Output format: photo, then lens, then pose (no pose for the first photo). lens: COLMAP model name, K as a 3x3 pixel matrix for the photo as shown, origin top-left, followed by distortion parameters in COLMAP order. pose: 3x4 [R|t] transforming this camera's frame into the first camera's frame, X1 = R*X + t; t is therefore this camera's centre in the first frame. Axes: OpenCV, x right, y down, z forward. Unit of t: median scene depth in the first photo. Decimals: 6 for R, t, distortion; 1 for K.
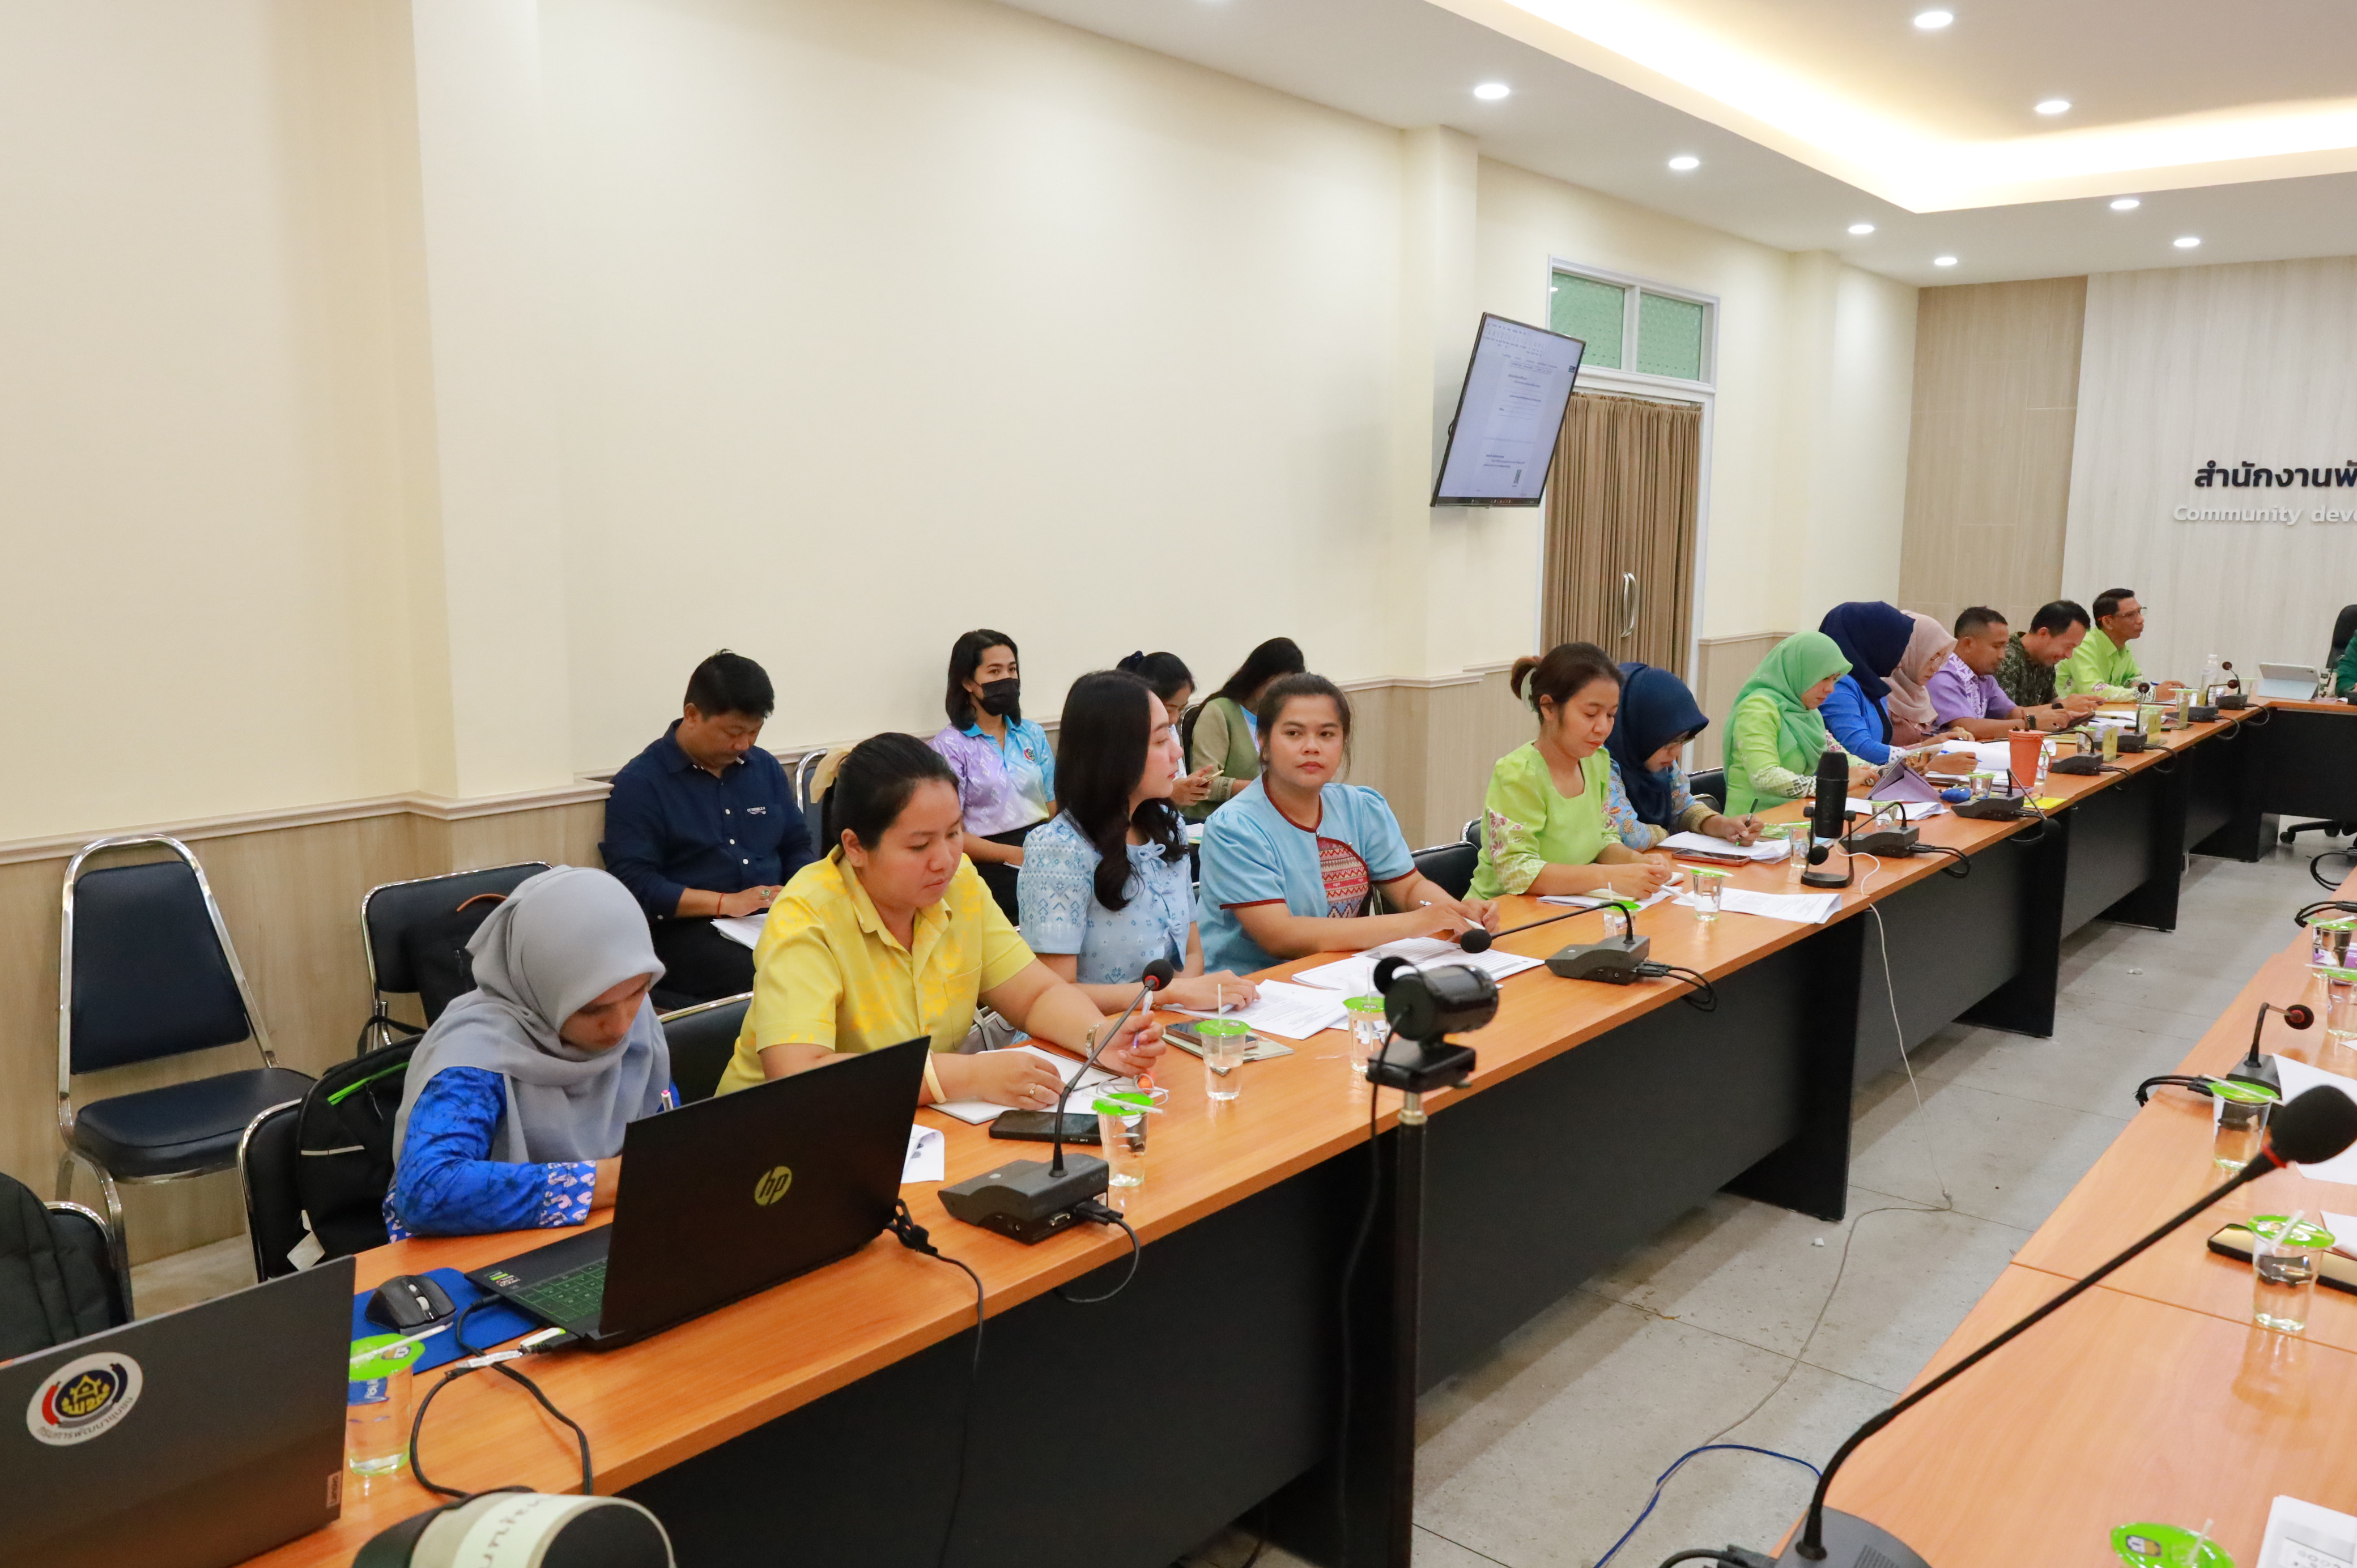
lens RADIAL K [[1719.4, 0, 1178.5], [0, 1719.4, 784.0], [0, 0, 1]] dist [-0.016465, 0.001200]
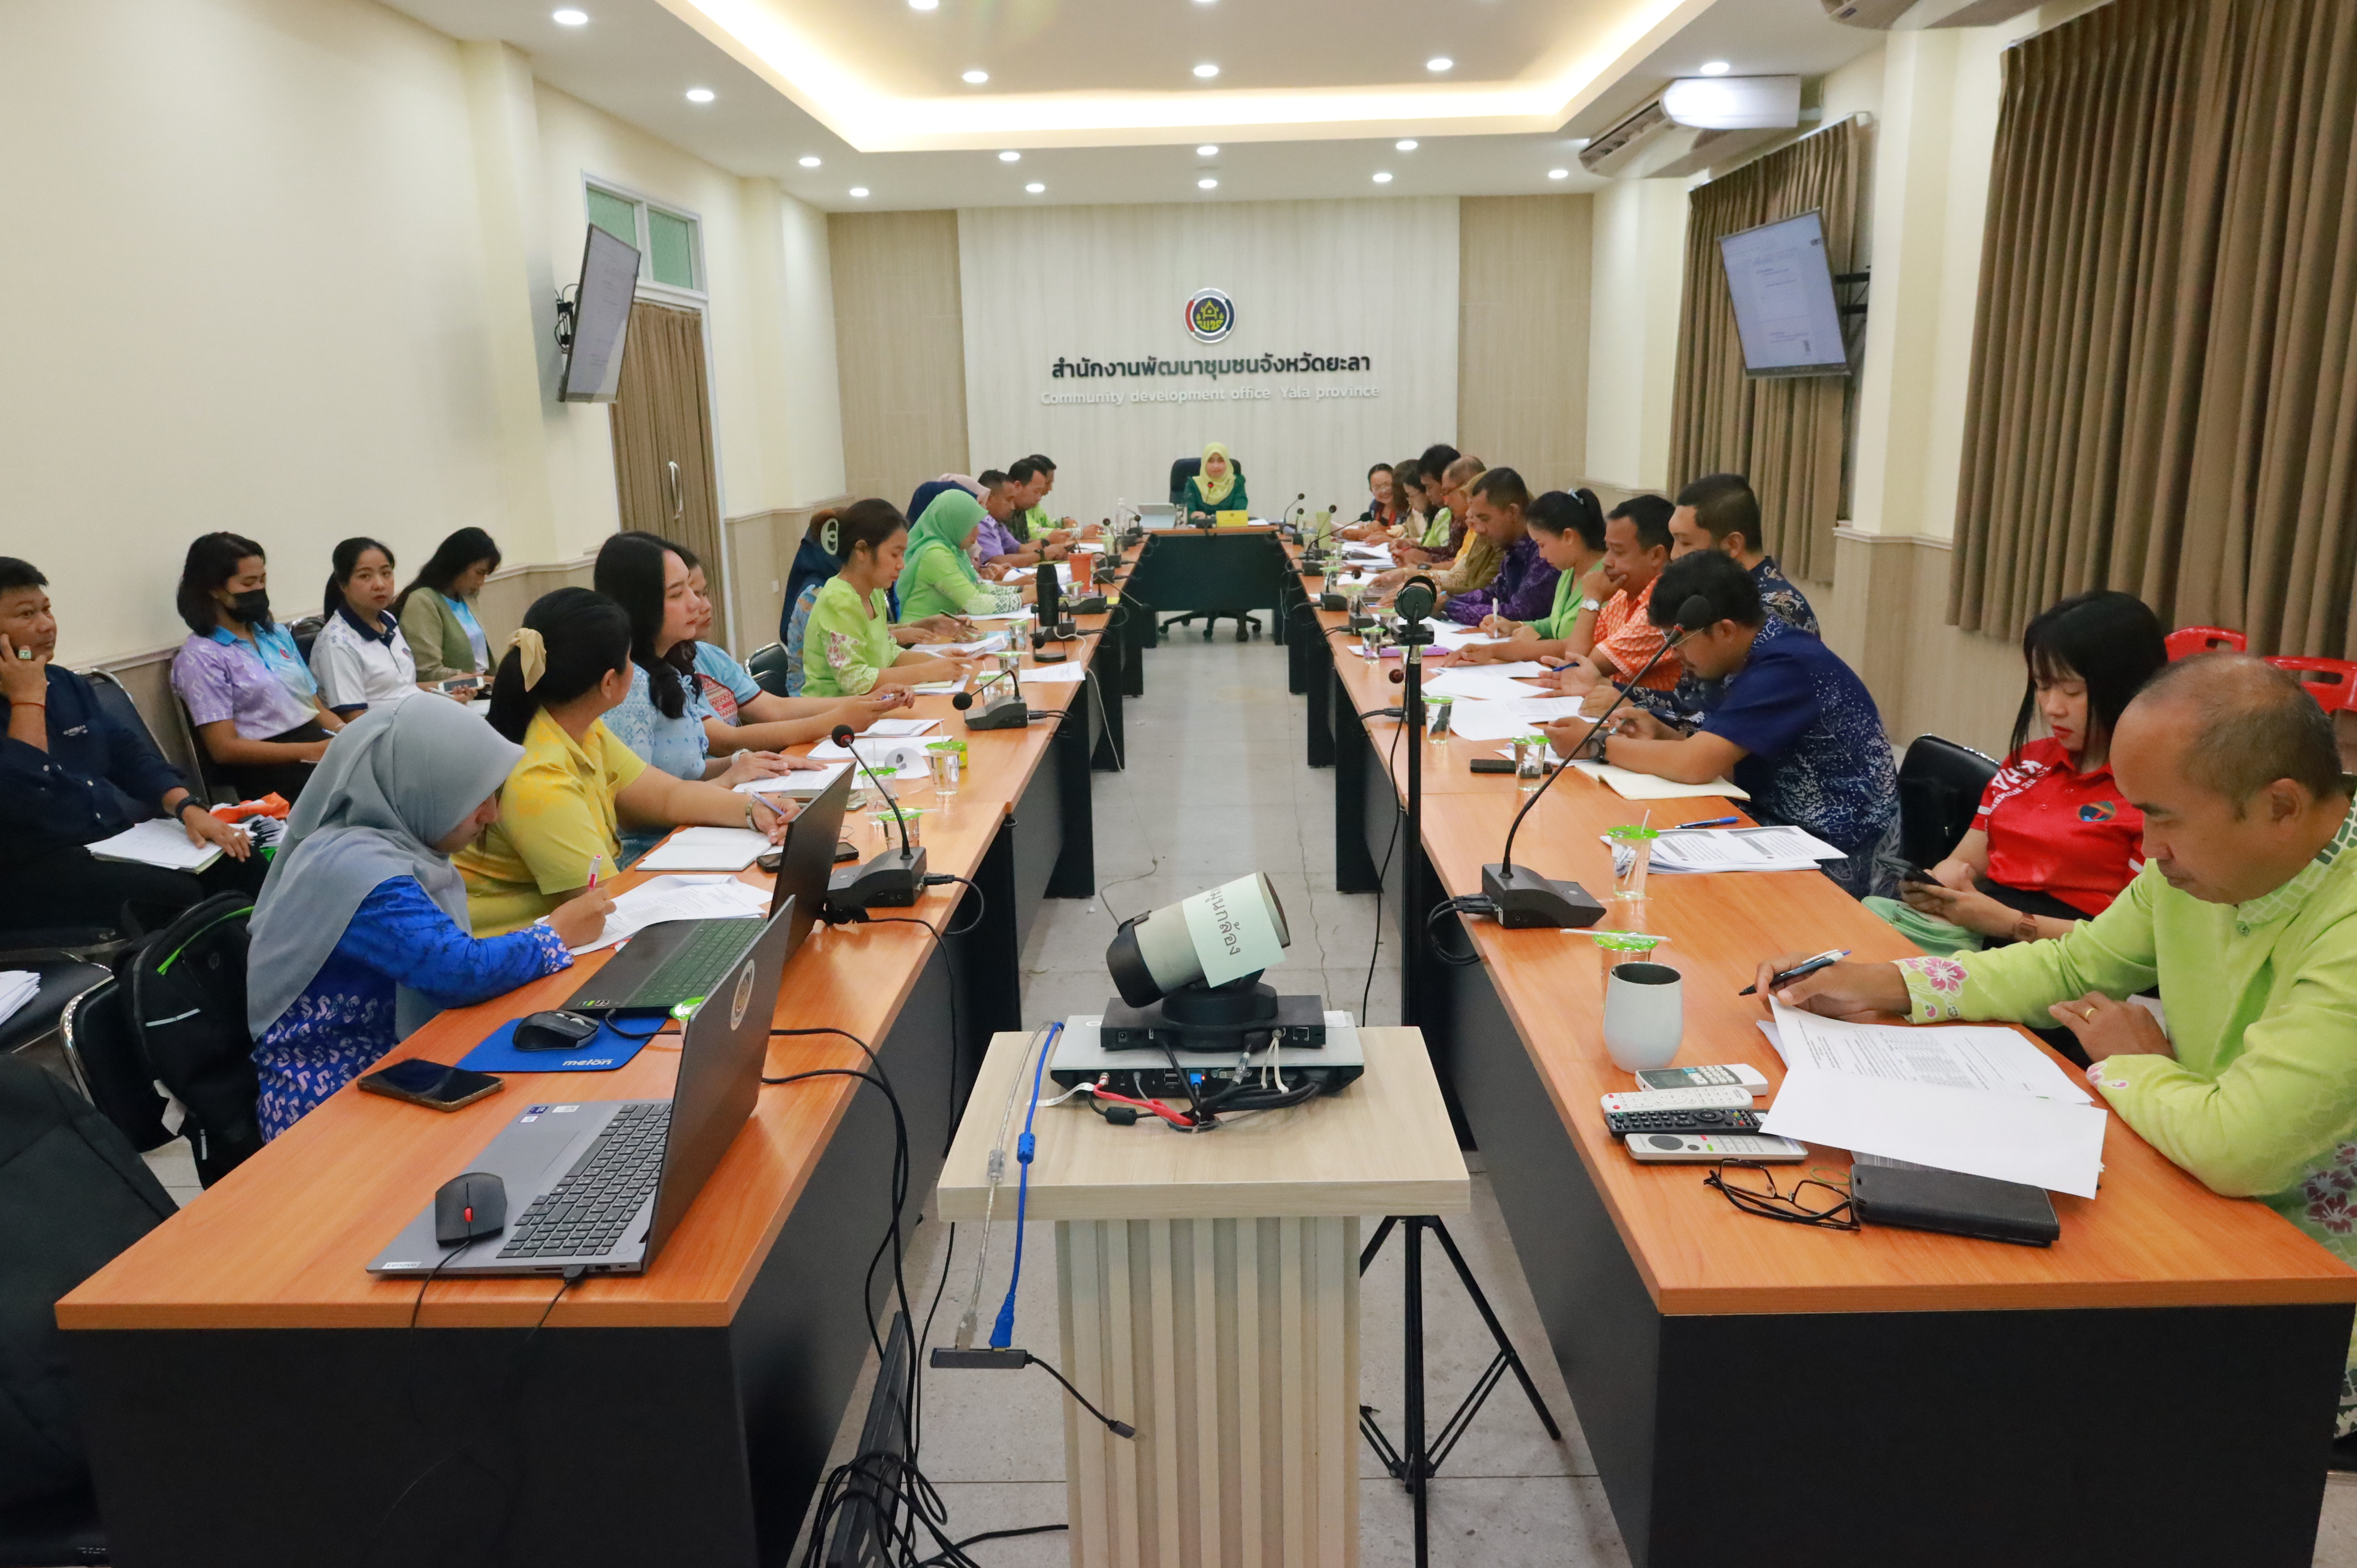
lens RADIAL K [[1587.5, 0, 1178.5], [0, 1587.5, 784.0], [0, 0, 1]] dist [-0.009079, 0.003610]
pose [[0.777628, -0.168136, 0.605826, -0.150250], [0.125175, 0.985691, 0.112888, 0.010940], [-0.616138, -0.011950, 0.787548, -0.033880]]
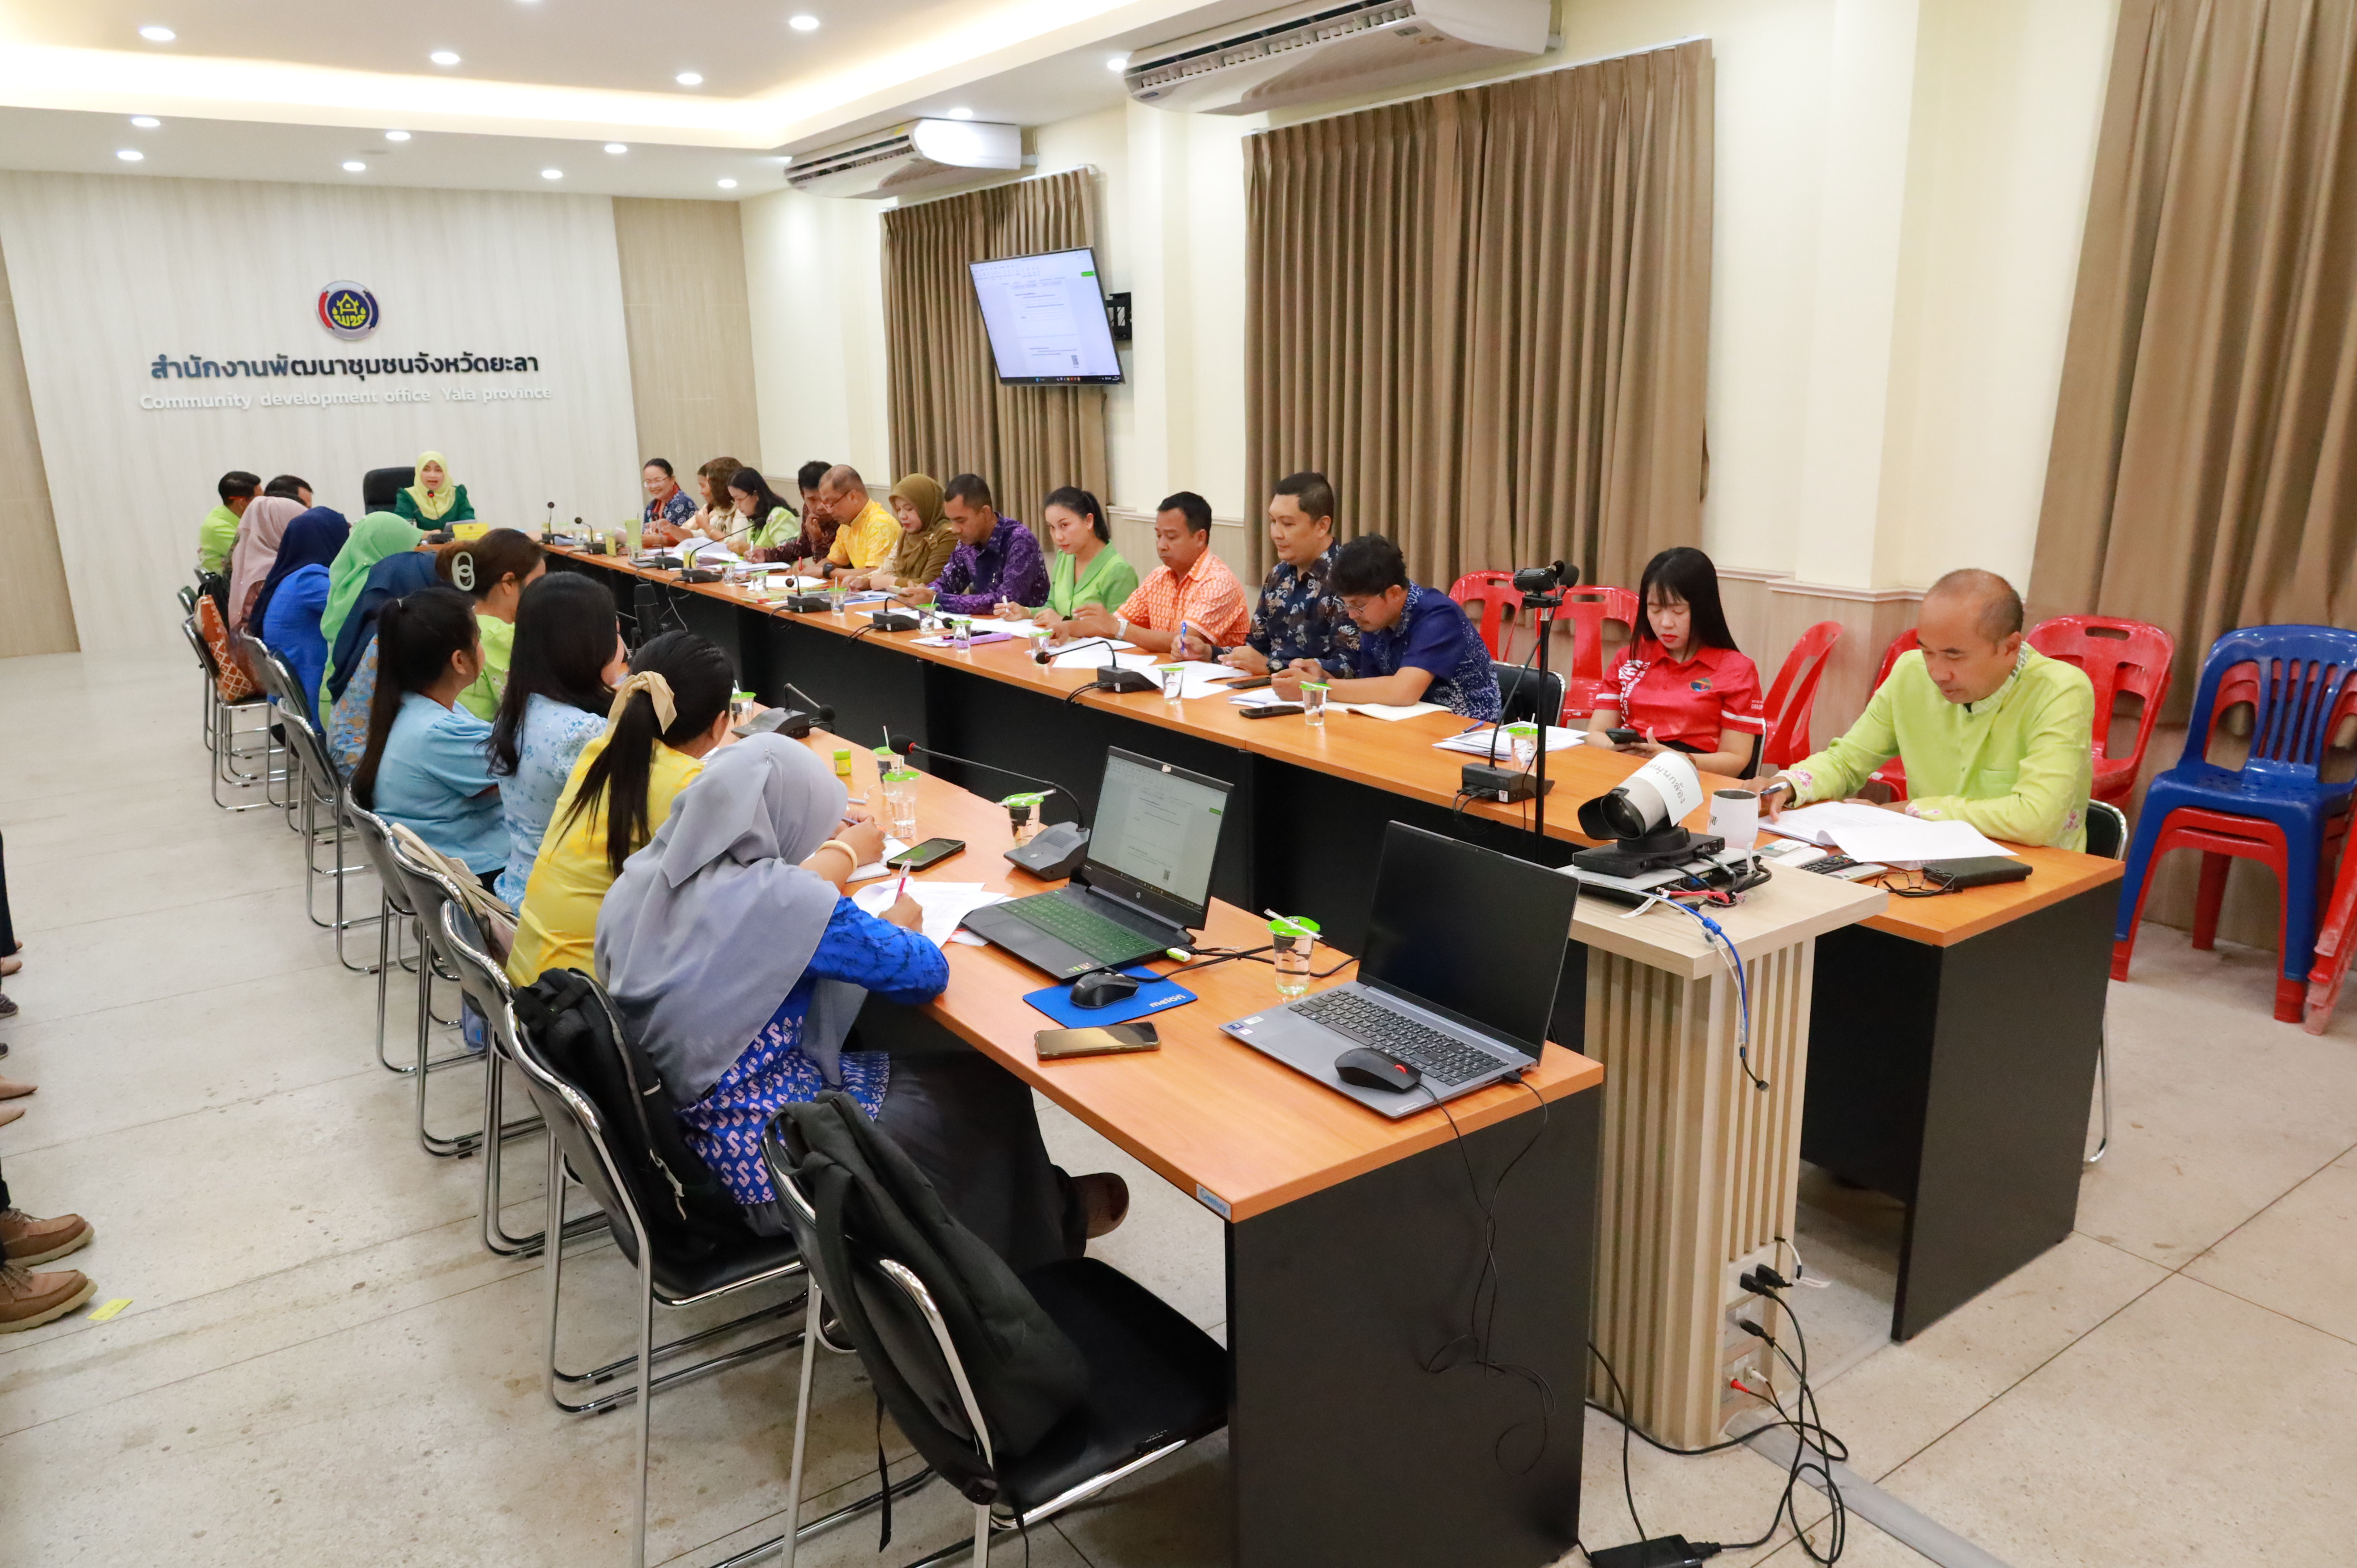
lens RADIAL K [[1587.5, 0, 1178.5], [0, 1587.5, 784.0], [0, 0, 1]] dist [-0.009079, 0.003610]
pose [[0.260823, -0.253145, 0.931605, -0.319597], [0.173257, 0.961614, 0.212792, -0.026592], [-0.949712, 0.105906, 0.294671, 0.099479]]
